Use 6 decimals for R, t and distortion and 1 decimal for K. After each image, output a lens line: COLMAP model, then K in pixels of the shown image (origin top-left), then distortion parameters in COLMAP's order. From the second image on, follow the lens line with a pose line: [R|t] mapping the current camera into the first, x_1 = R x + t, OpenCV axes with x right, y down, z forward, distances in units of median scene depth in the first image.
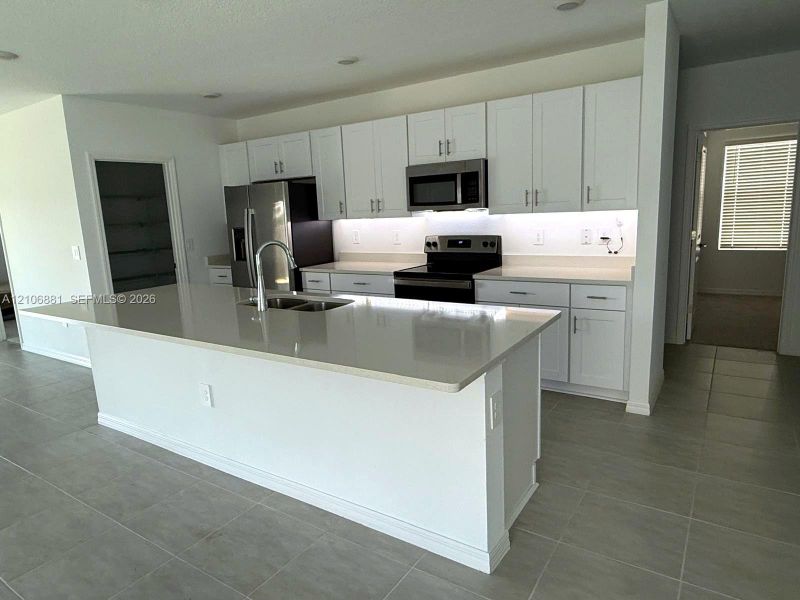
lens RADIAL K [[507.0, 0, 398.8], [0, 507.0, 301.1], [0, 0, 1]] dist [0.007904, -0.001207]
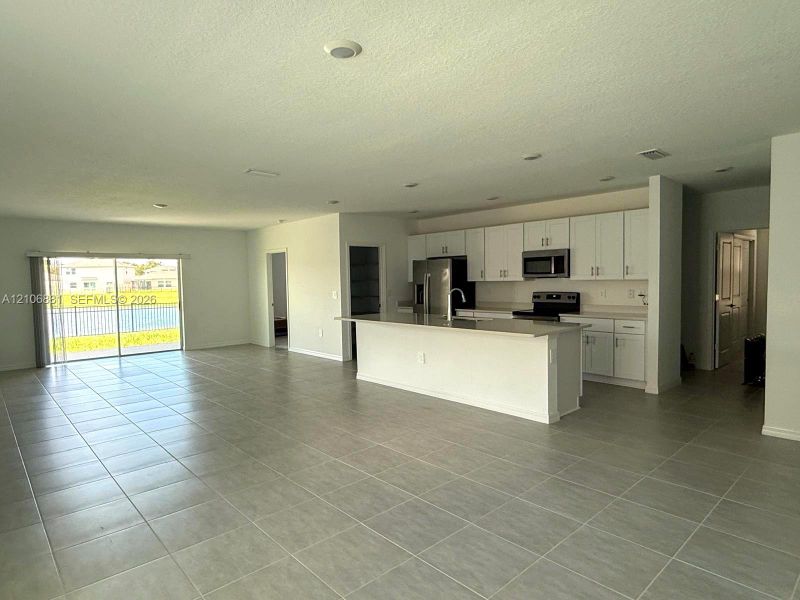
lens RADIAL K [[469.4, 0, 396.6], [0, 469.4, 303.9], [0, 0, 1]] dist [-0.005146, -0.001270]
pose [[0.967682, 0.038384, -0.249234, 0.005021], [-0.066925, 0.991997, -0.107069, 0.111296], [0.243130, 0.120289, 0.962506, -0.620041]]
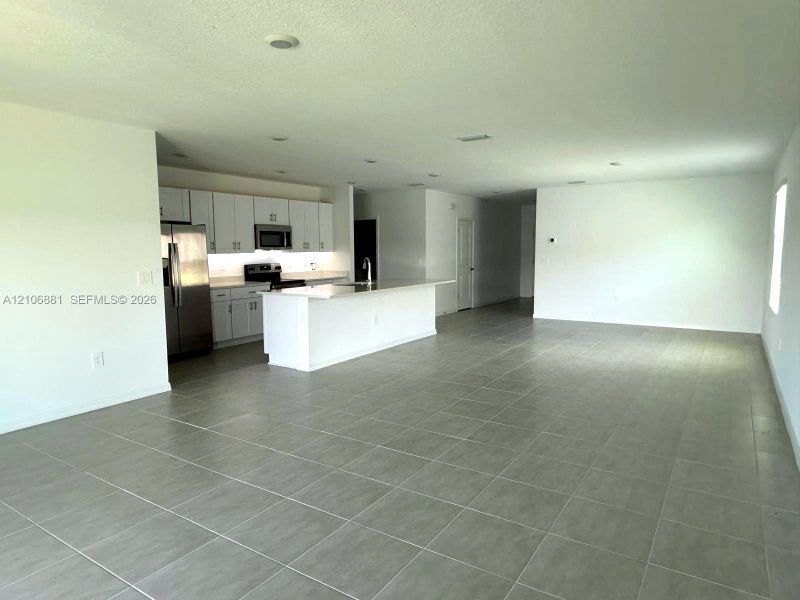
lens RADIAL K [[507.0, 0, 399.2], [0, 507.0, 298.0], [0, 0, 1]] dist [0.007904, -0.001207]
pose [[0.000660, -0.056784, 0.998386, -1.735797], [0.185399, 0.981085, 0.055677, -0.018545], [-0.982663, 0.185063, 0.011175, 0.524110]]
